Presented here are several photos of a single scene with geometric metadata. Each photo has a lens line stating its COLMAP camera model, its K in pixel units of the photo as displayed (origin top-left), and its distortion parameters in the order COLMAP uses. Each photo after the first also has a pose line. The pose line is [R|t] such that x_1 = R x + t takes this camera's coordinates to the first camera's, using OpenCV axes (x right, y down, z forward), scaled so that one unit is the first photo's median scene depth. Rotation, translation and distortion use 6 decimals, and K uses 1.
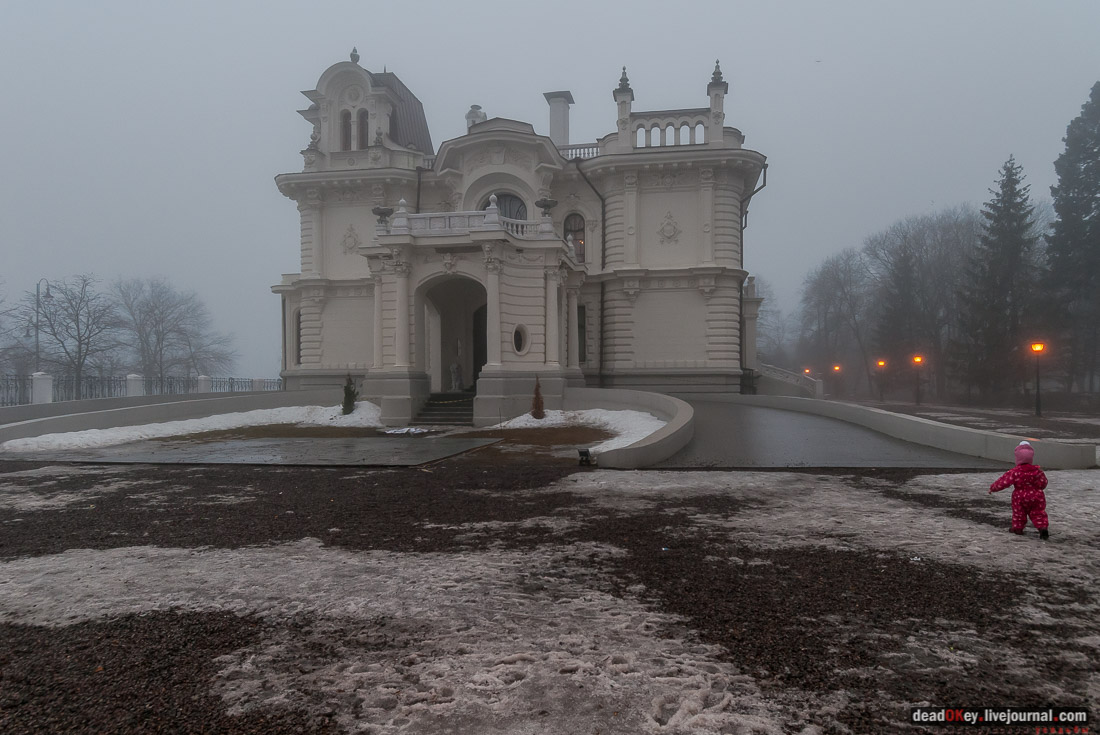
lens RADIAL K [[603.2, 0, 606.9], [0, 603.2, 388.8], [0, 0, 1]] dist [0.003636, 0.000495]
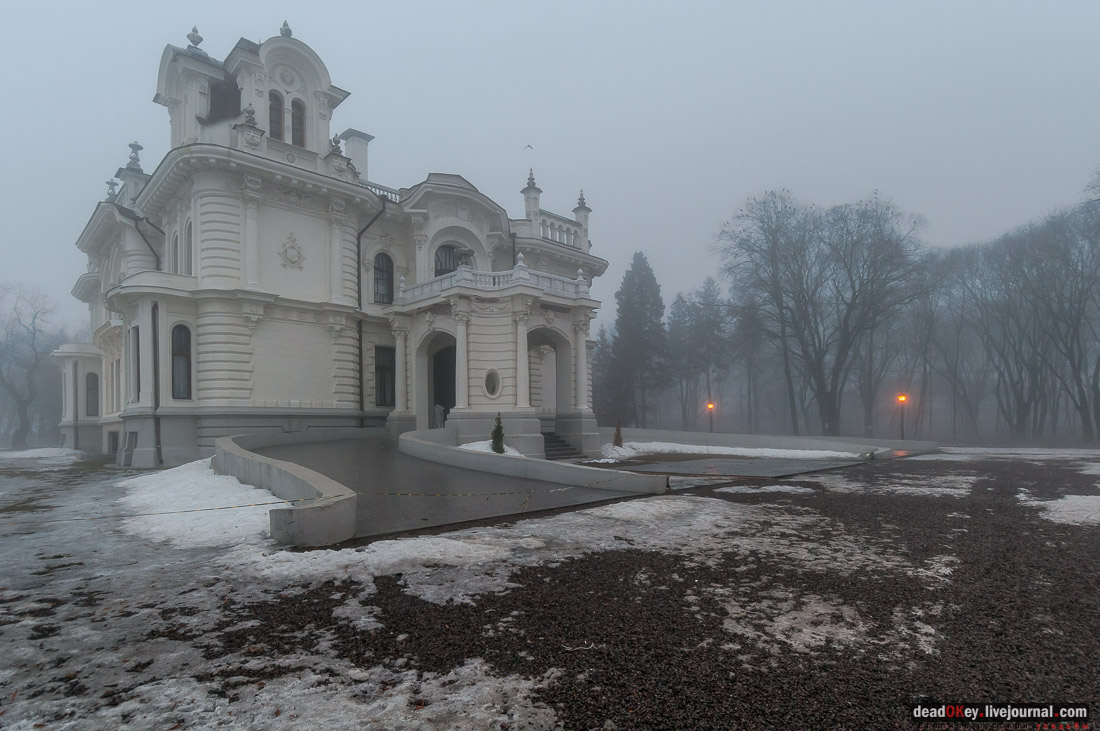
lens RADIAL K [[578.6, 0, 545.3], [0, 578.6, 425.8], [0, 0, 1]] dist [0.001435, -0.000120]
pose [[0.620929, 0.001114, 0.783866, -0.882530], [0.015166, 0.999795, -0.013435, 0.008158], [-0.783720, 0.020230, 0.620785, 0.256010]]
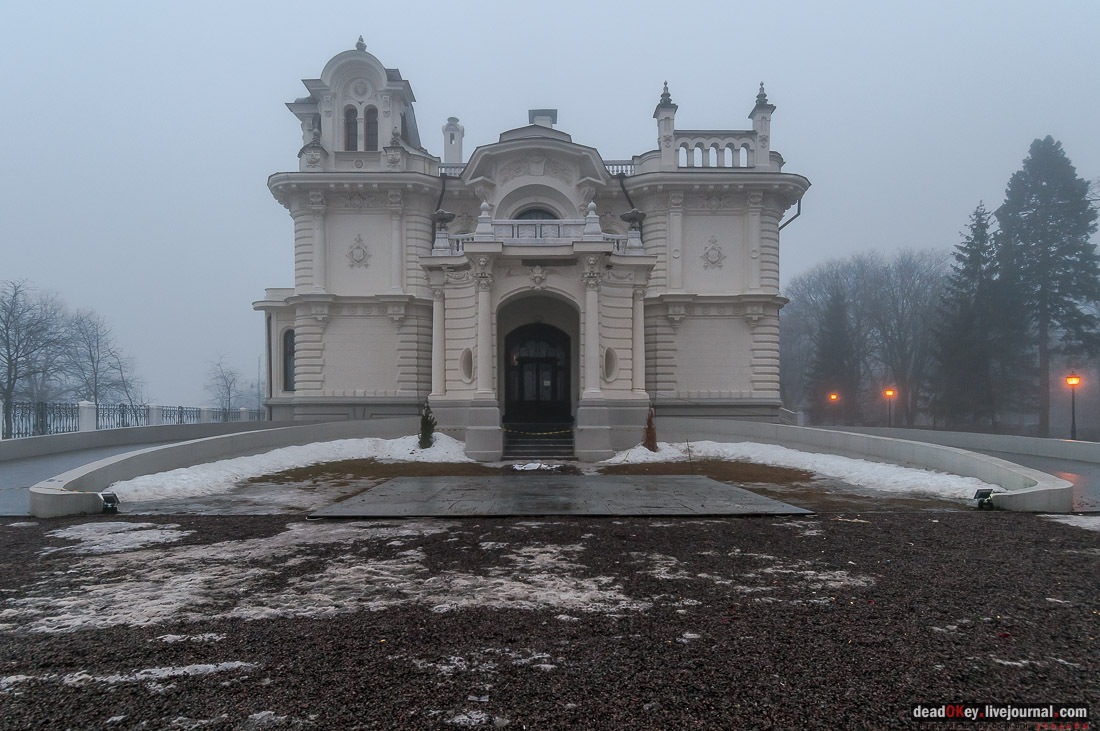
lens RADIAL K [[578.6, 0, 545.3], [0, 578.6, 425.8], [0, 0, 1]] dist [0.001435, -0.000120]
pose [[0.989505, 0.000523, 0.144499, -0.292403], [-0.001764, 0.999963, 0.008459, 0.002670], [-0.144489, -0.008625, 0.989469, 0.120051]]
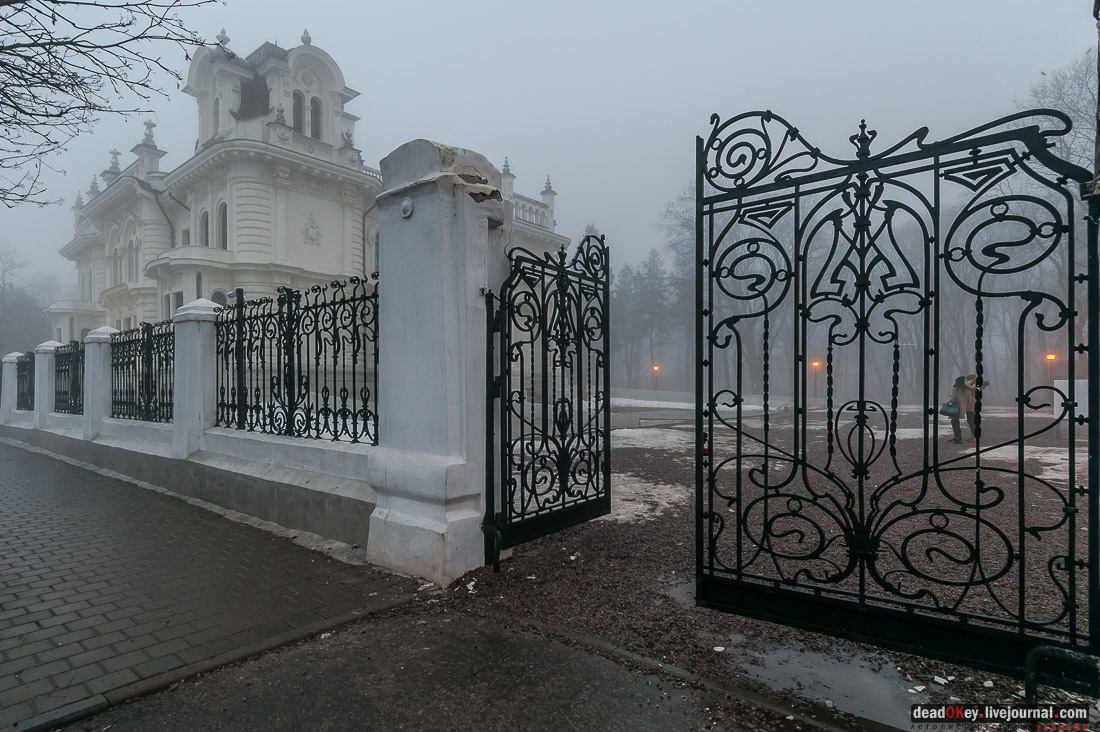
lens RADIAL K [[580.0, 0, 531.1], [0, 580.0, 395.3], [0, 0, 1]] dist [0.000957, -0.000041]
pose [[0.556365, -0.005461, 0.830920, -1.063751], [0.004674, 0.999983, 0.003443, 0.015947], [-0.830925, 0.001968, 0.556381, 0.206339]]
